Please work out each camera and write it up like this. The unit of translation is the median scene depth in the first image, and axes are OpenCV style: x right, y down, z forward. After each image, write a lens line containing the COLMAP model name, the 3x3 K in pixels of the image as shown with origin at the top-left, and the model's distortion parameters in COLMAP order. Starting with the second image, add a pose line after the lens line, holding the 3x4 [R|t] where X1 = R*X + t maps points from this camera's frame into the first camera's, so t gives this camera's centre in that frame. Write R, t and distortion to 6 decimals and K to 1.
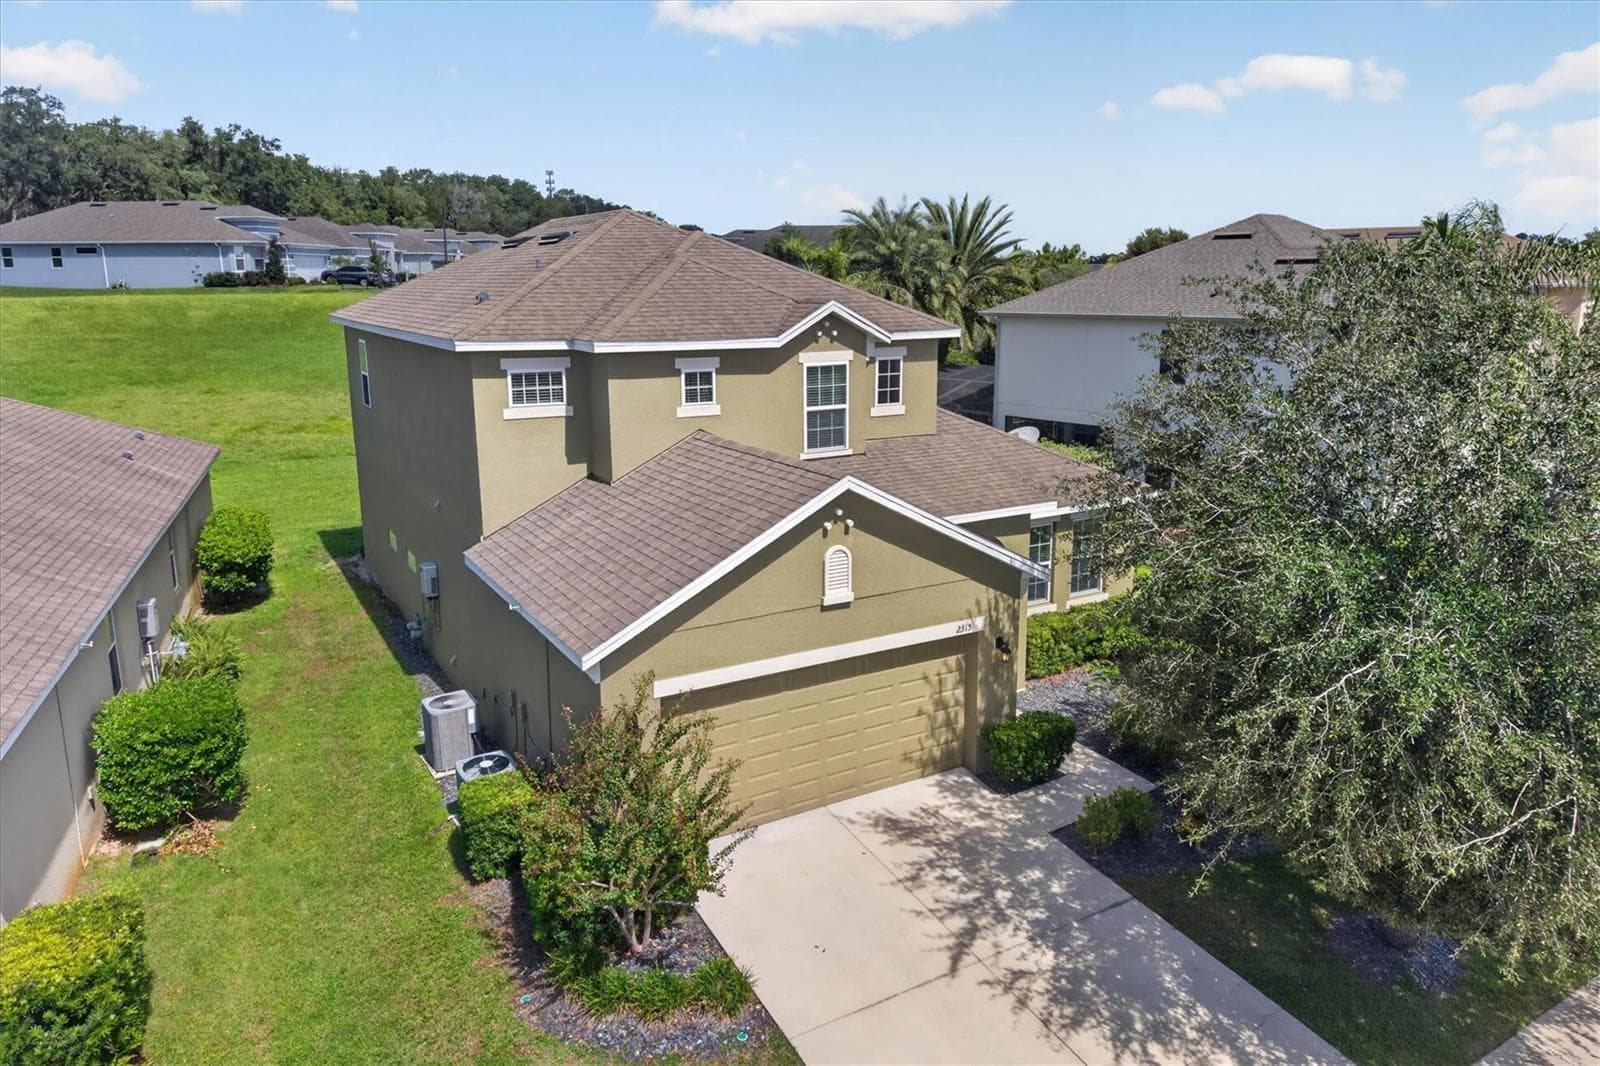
lens RADIAL K [[1052.3, 0, 796.8], [0, 1052.3, 501.8], [0, 0, 1]] dist [0.017646, -0.009574]
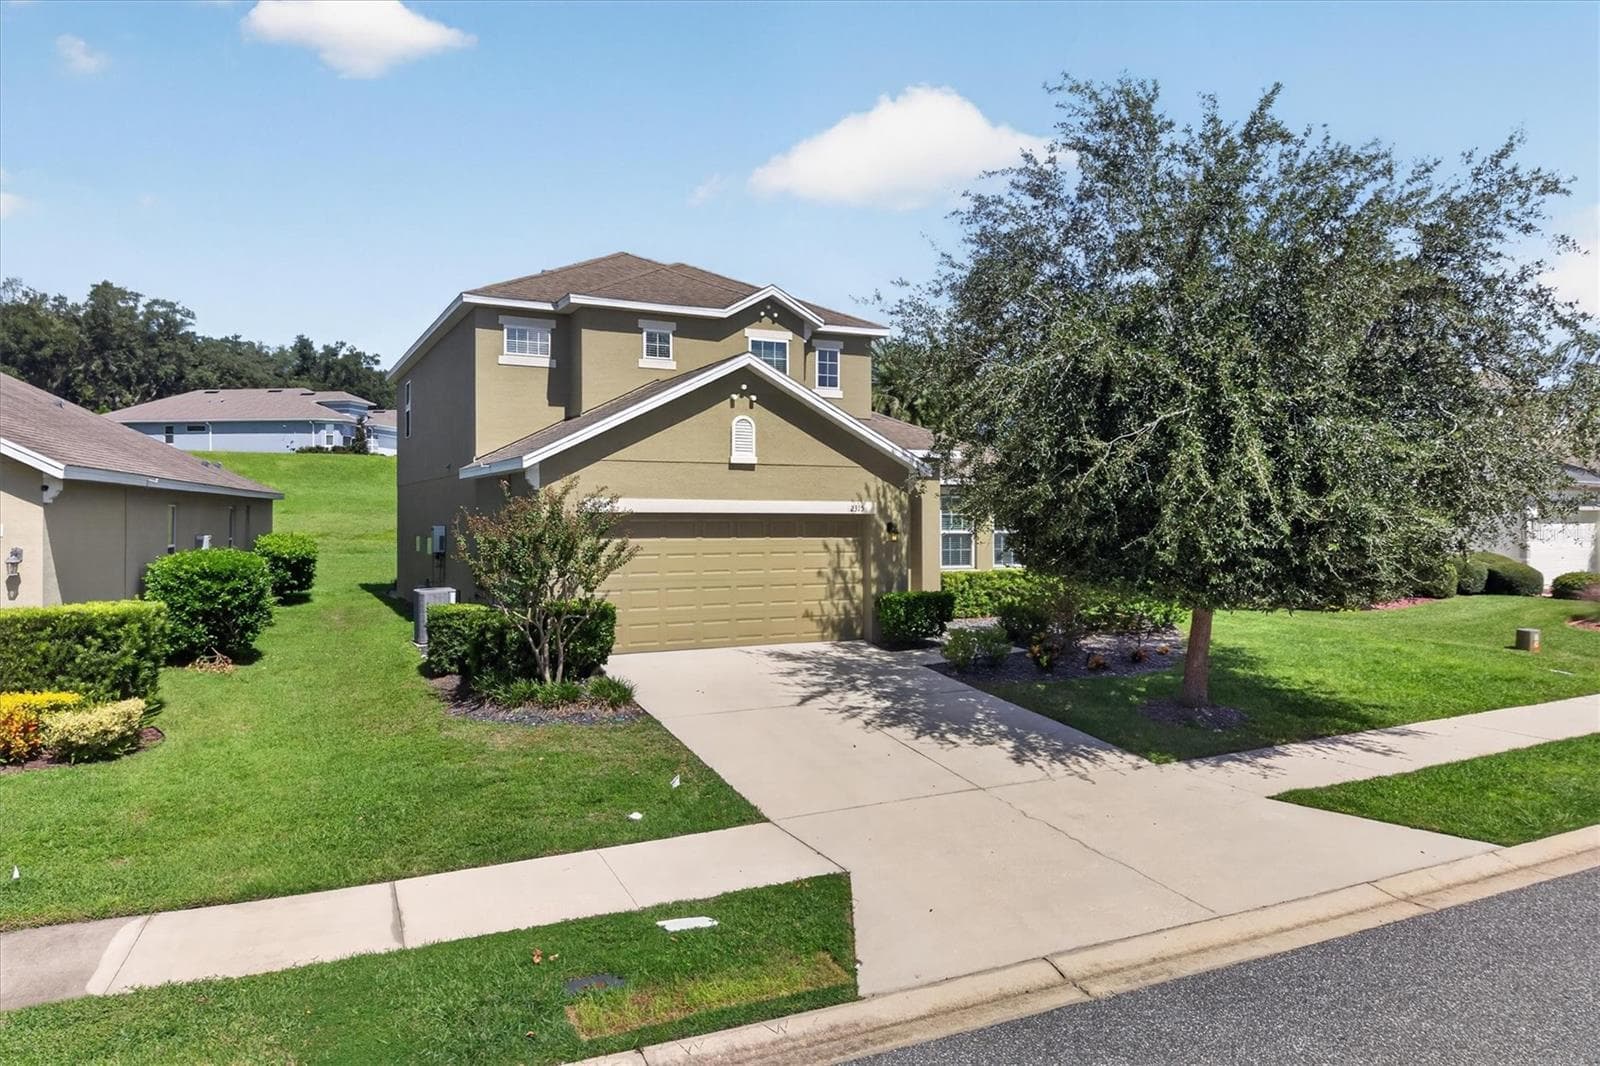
lens RADIAL K [[1052.3, 0, 794.5], [0, 1052.3, 530.1], [0, 0, 1]] dist [0.017646, -0.009574]
pose [[0.997864, 0.010220, -0.064516, 0.140116], [-0.022200, 0.981955, -0.187808, 0.314525], [0.061432, 0.188839, 0.980085, -0.145279]]
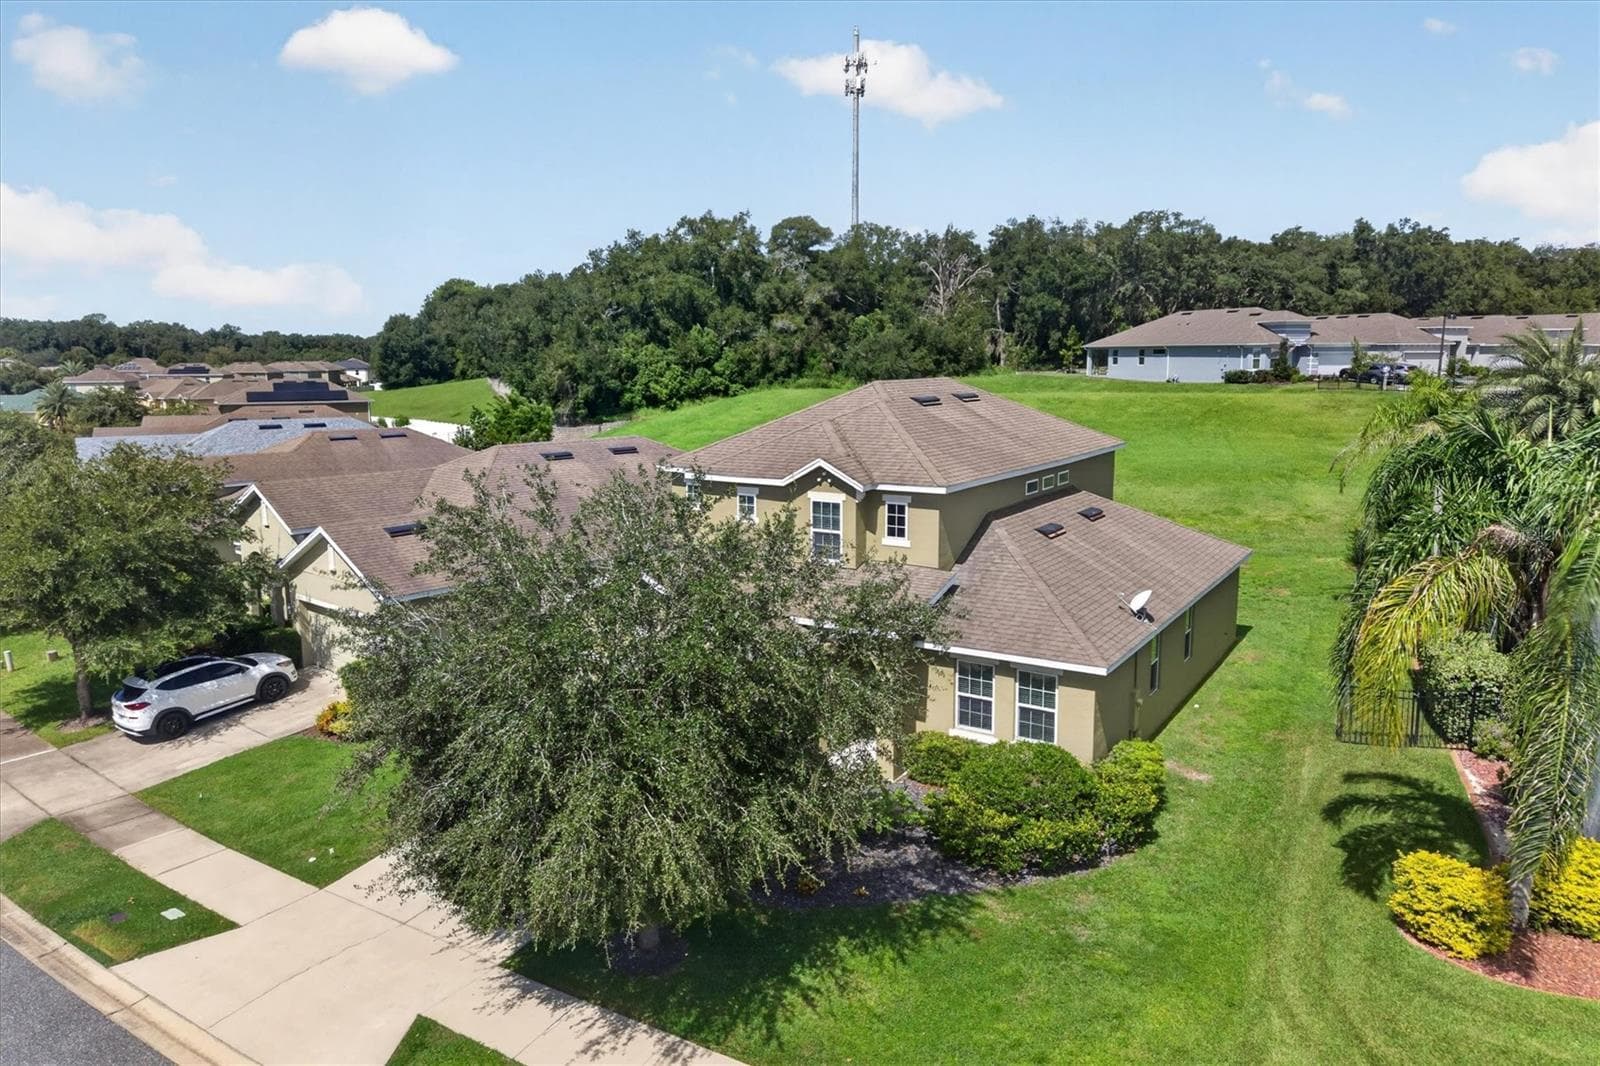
lens RADIAL K [[1052.3, 0, 799.7], [0, 1052.3, 509.8], [0, 0, 1]] dist [0.017646, -0.009574]
pose [[0.463559, 0.126787, -0.876948, 1.271770], [-0.180239, 0.982510, 0.046774, -0.181463], [0.867541, 0.136378, 0.478304, 0.297824]]
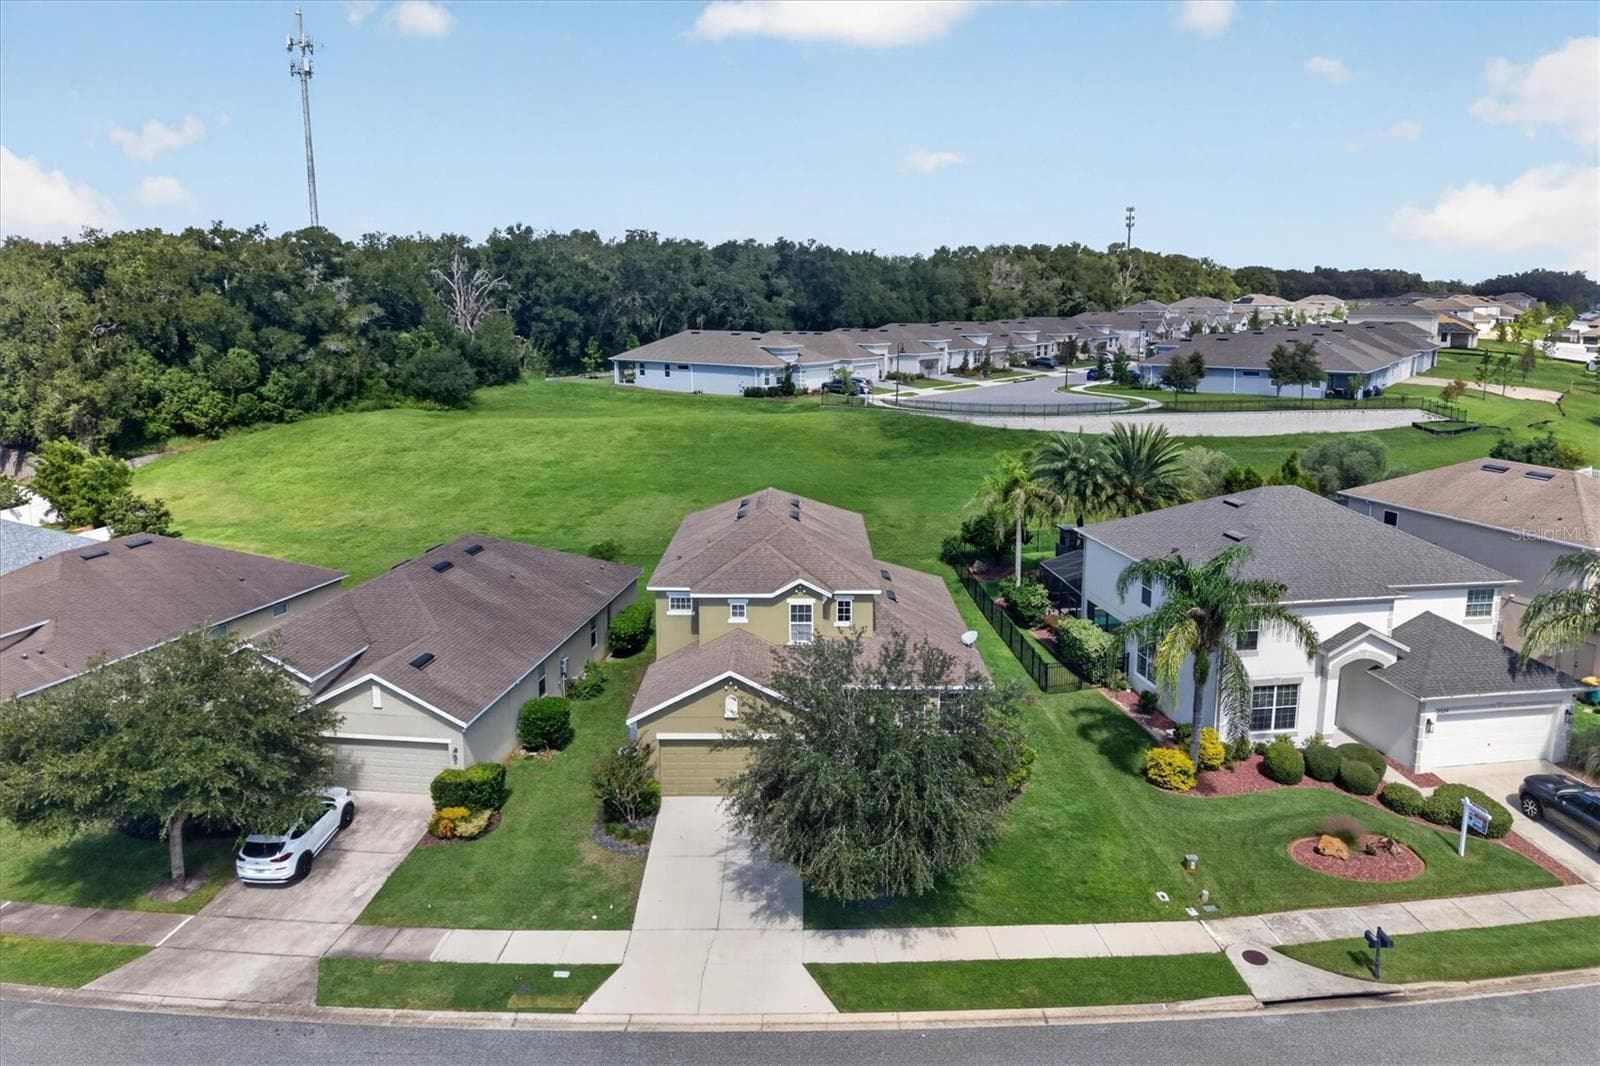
lens RADIAL K [[1039.6, 0, 794.5], [0, 1039.6, 443.9], [0, 0, 1]] dist [0.019345, -0.001761]
pose [[0.860560, 0.064243, -0.505281, 1.121978], [-0.103449, 0.993383, -0.049886, -0.361462], [0.498733, 0.095201, 0.861512, -0.948471]]
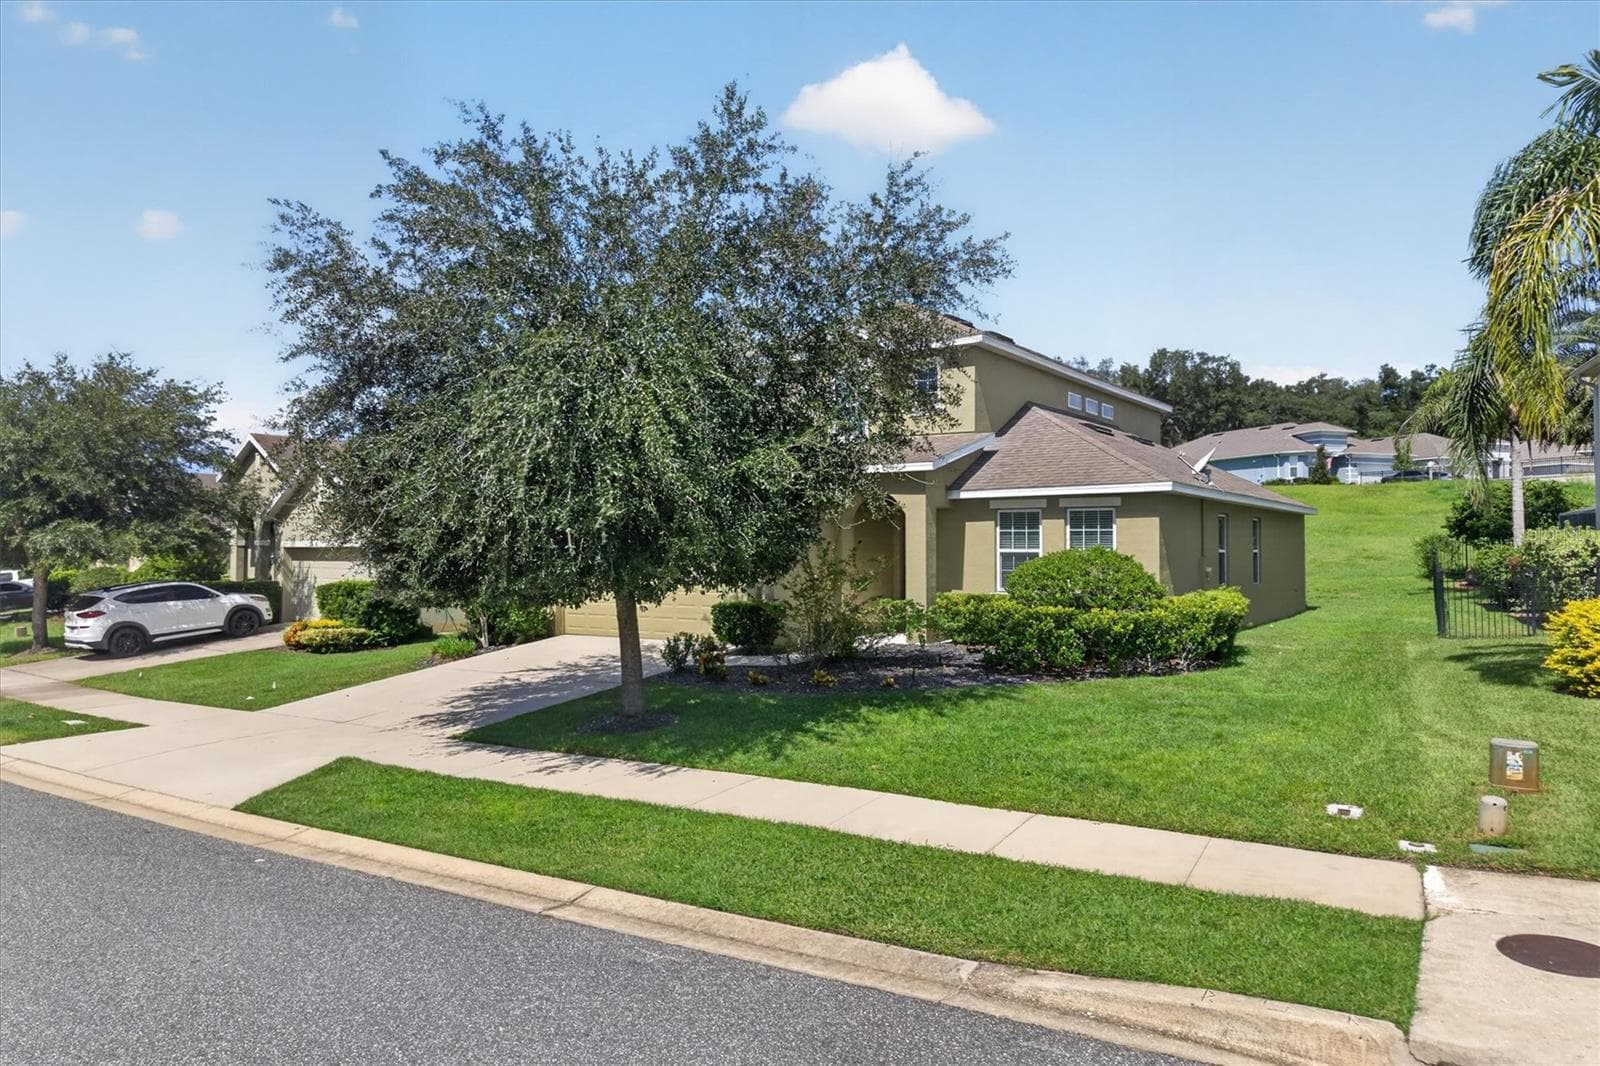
lens RADIAL K [[1052.3, 0, 800.8], [0, 1052.3, 528.9], [0, 0, 1]] dist [0.017646, -0.009574]
pose [[0.440062, -0.009601, -0.897916, 1.178892], [-0.185851, 0.977318, -0.101534, 0.205321], [0.878524, 0.211560, 0.428297, 0.439750]]
